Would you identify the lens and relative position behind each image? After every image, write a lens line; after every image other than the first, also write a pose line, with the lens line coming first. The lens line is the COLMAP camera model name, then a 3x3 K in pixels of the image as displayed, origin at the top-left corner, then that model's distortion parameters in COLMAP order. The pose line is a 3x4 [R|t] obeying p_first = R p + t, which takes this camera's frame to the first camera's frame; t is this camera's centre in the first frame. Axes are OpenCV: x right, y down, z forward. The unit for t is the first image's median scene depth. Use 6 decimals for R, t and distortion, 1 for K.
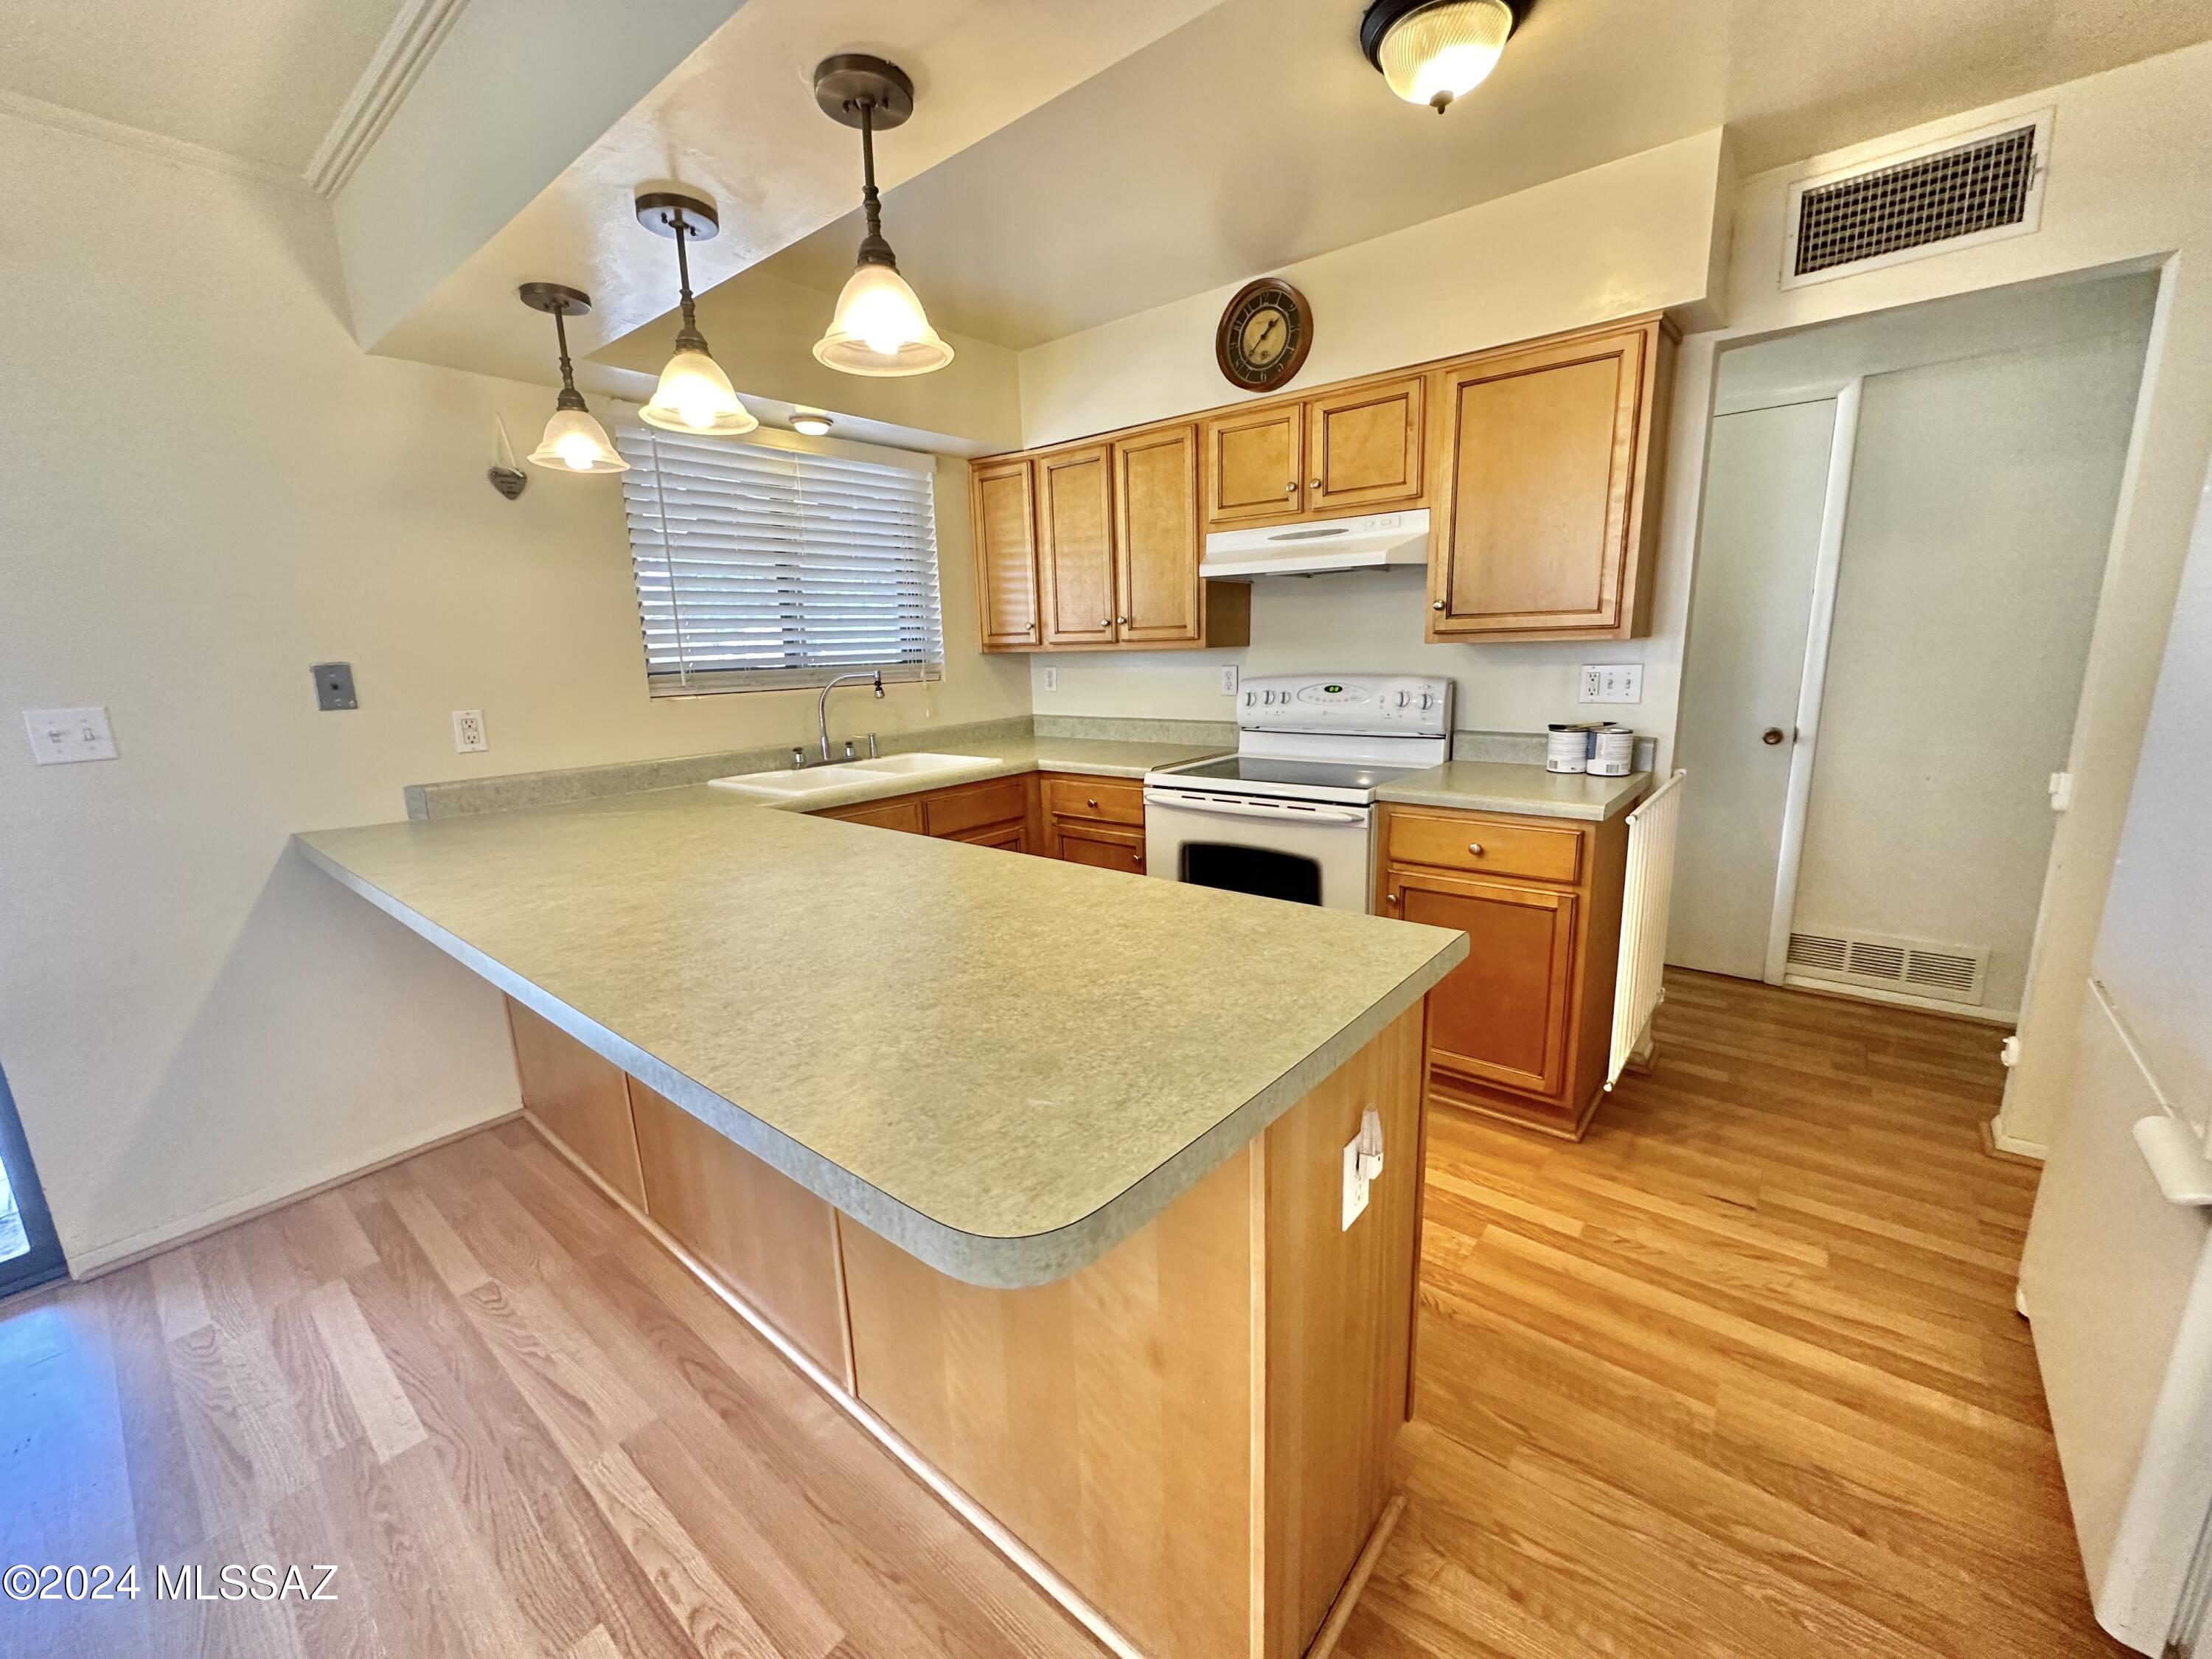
lens RADIAL K [[881.1, 0, 1103.9], [0, 881.1, 827.8], [0, 0, 1]] dist [-0.000611, 0.000225]
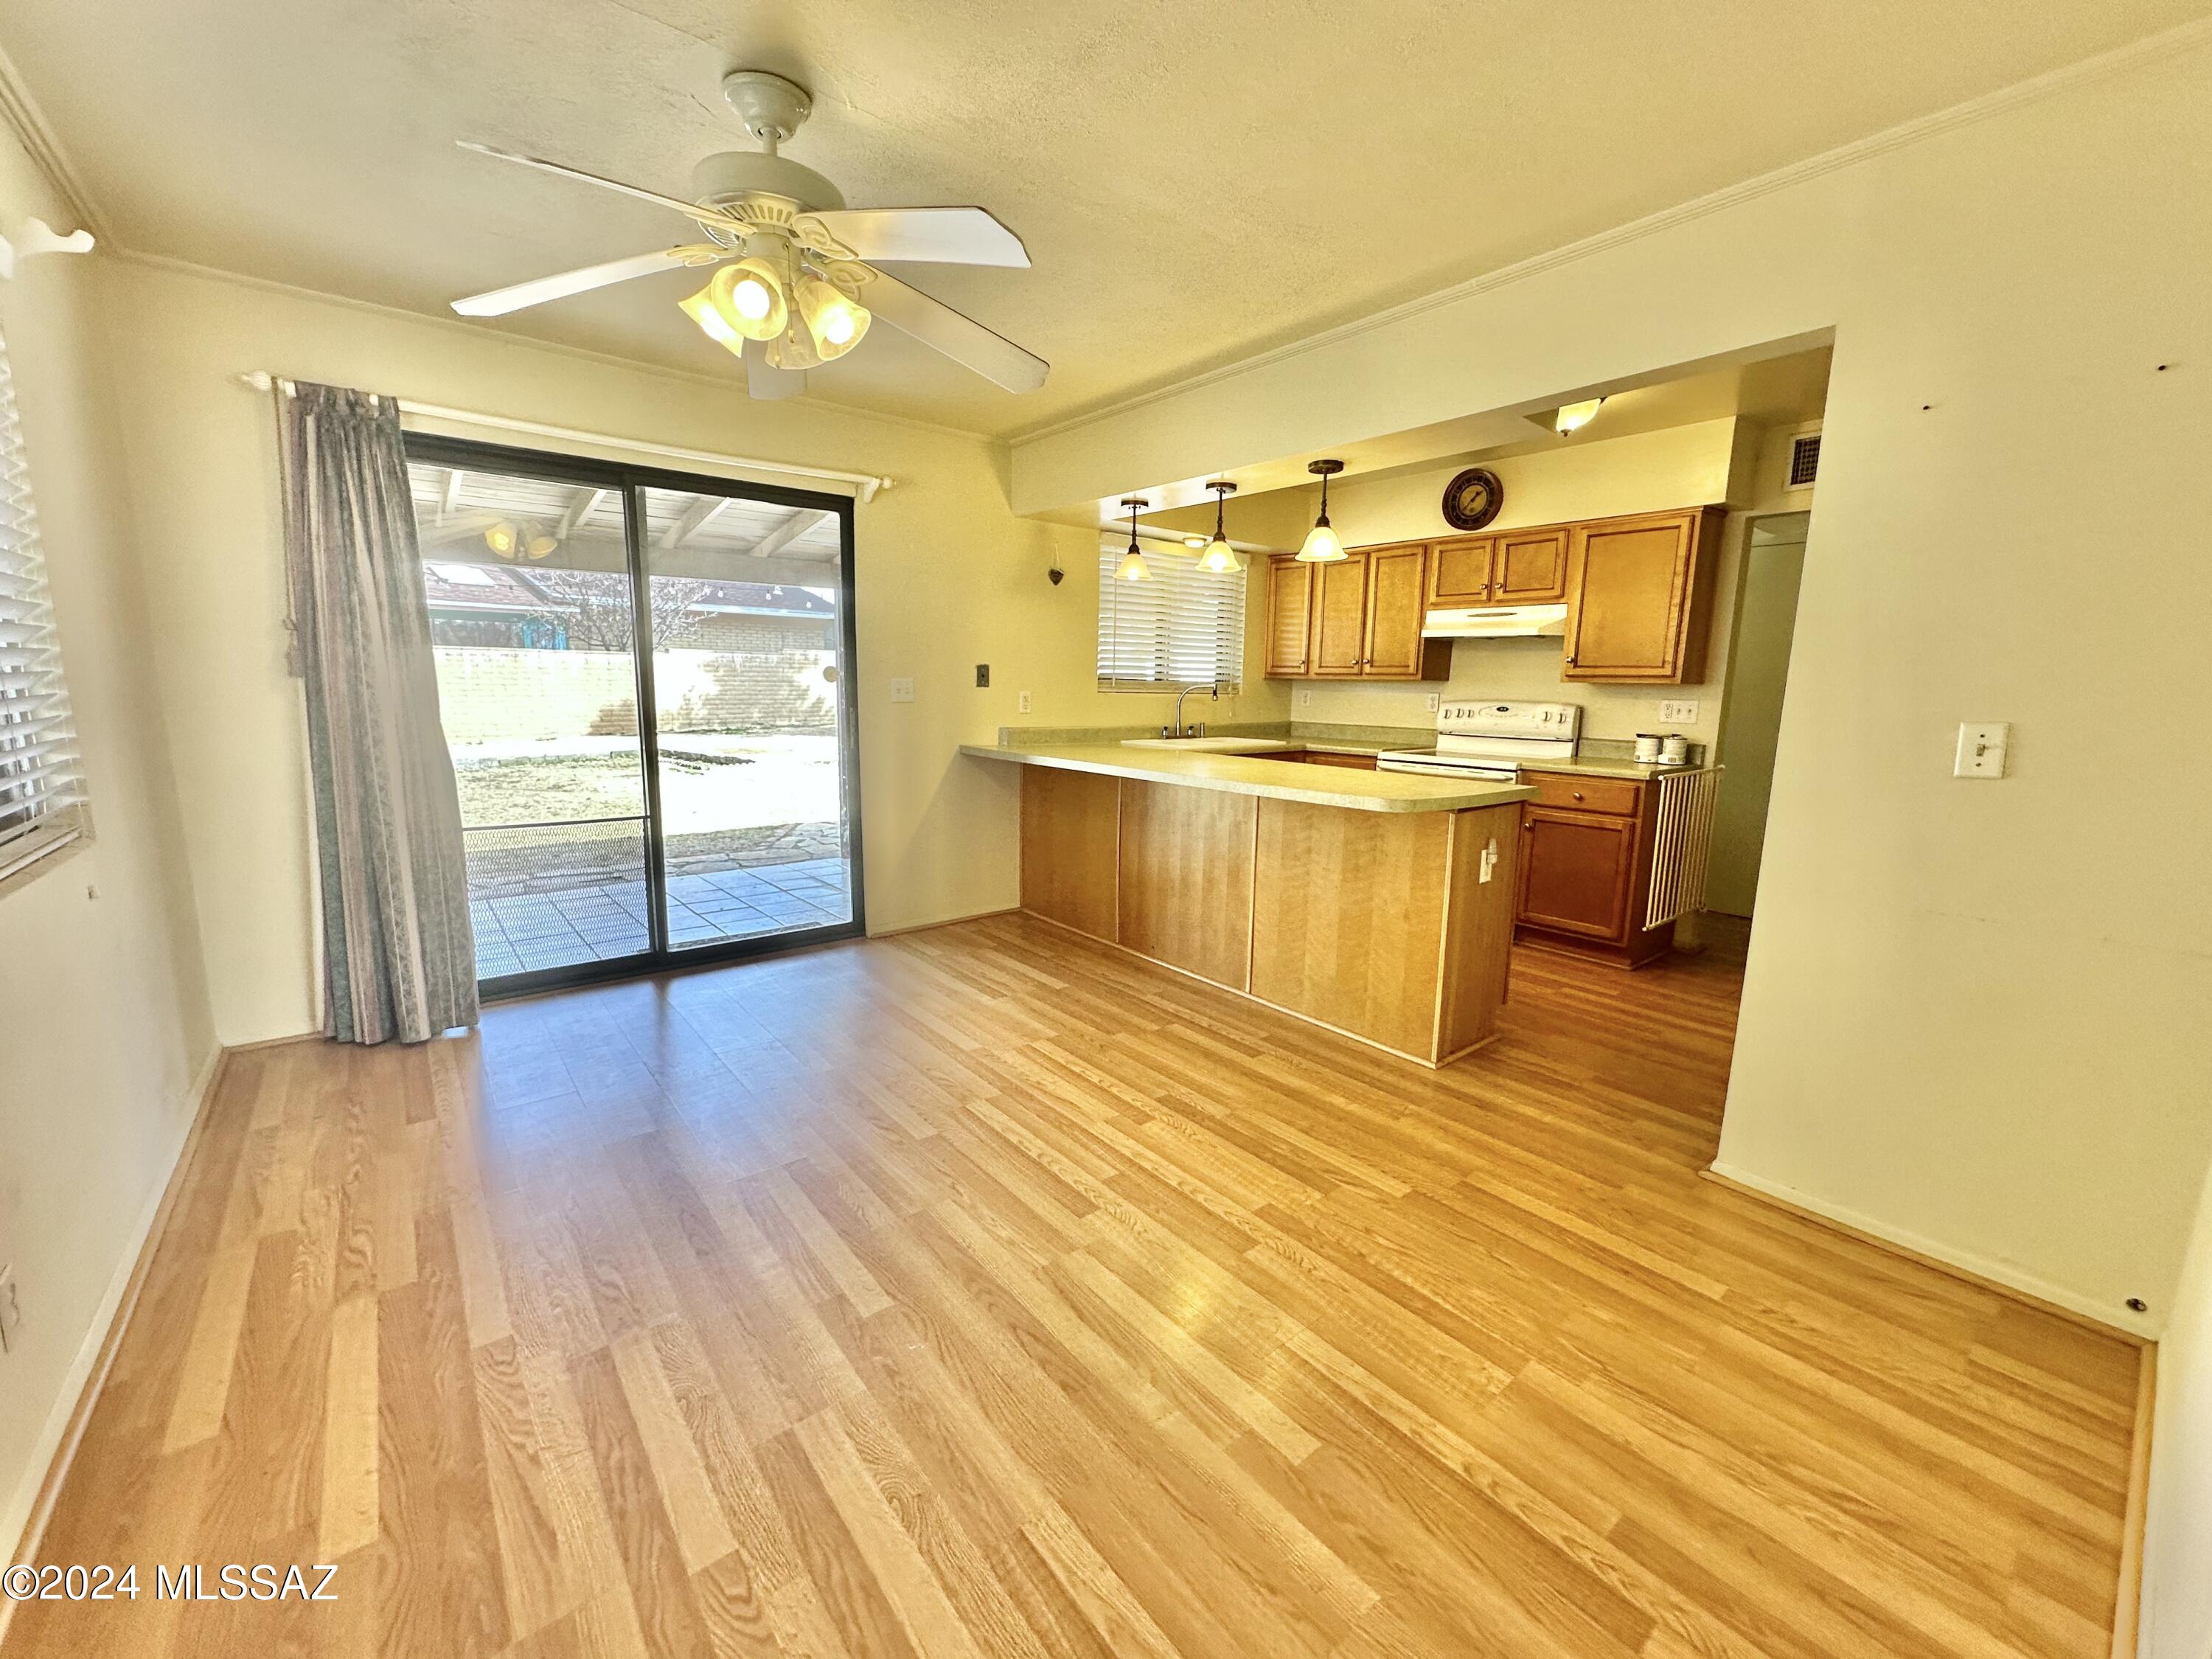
lens RADIAL K [[881.1, 0, 1106.6], [0, 881.1, 828.5], [0, 0, 1]] dist [-0.000611, 0.000225]
pose [[0.980497, 0.078049, -0.180370, -0.158397], [-0.085292, 0.995818, -0.032742, 0.195538], [0.177060, 0.047487, 0.983054, -0.783407]]
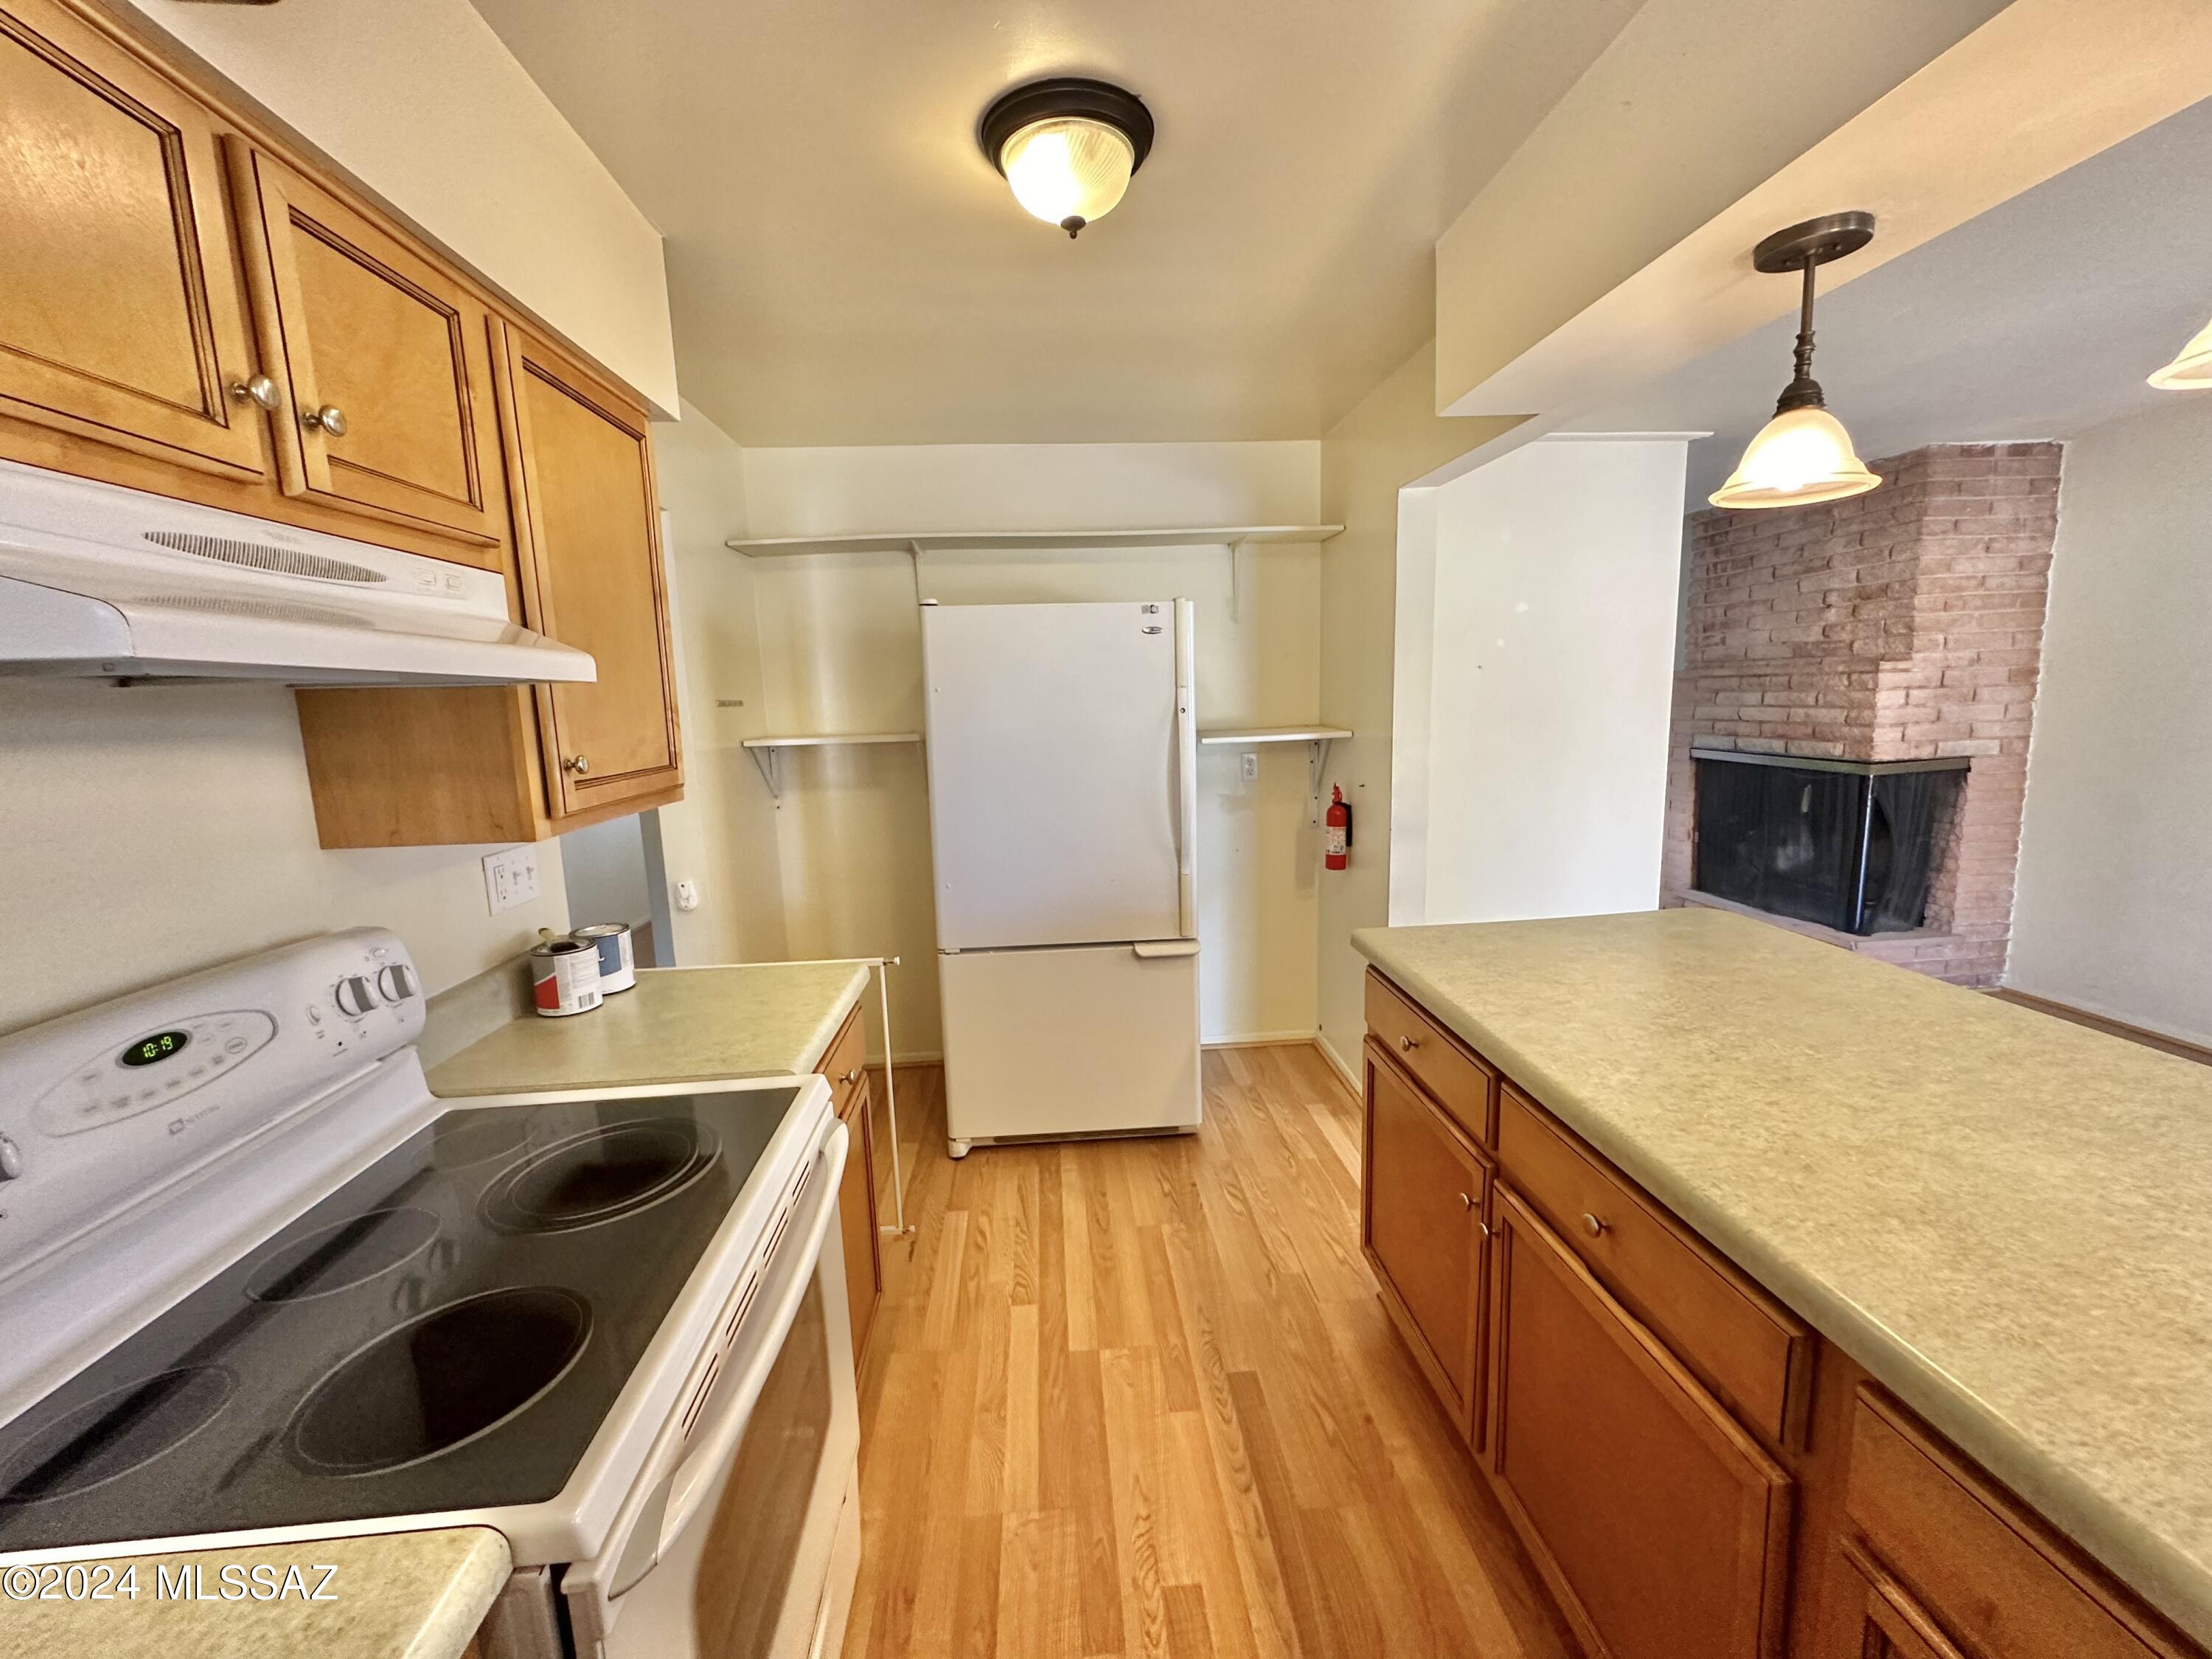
lens RADIAL K [[881.1, 0, 1102.9], [0, 881.1, 829.0], [0, 0, 1]] dist [-0.000611, 0.000225]
pose [[-0.689141, -0.056382, 0.722430, -0.211531], [0.201479, 0.942747, 0.265772, -0.278981], [-0.696054, 0.328709, -0.638325, 1.074876]]
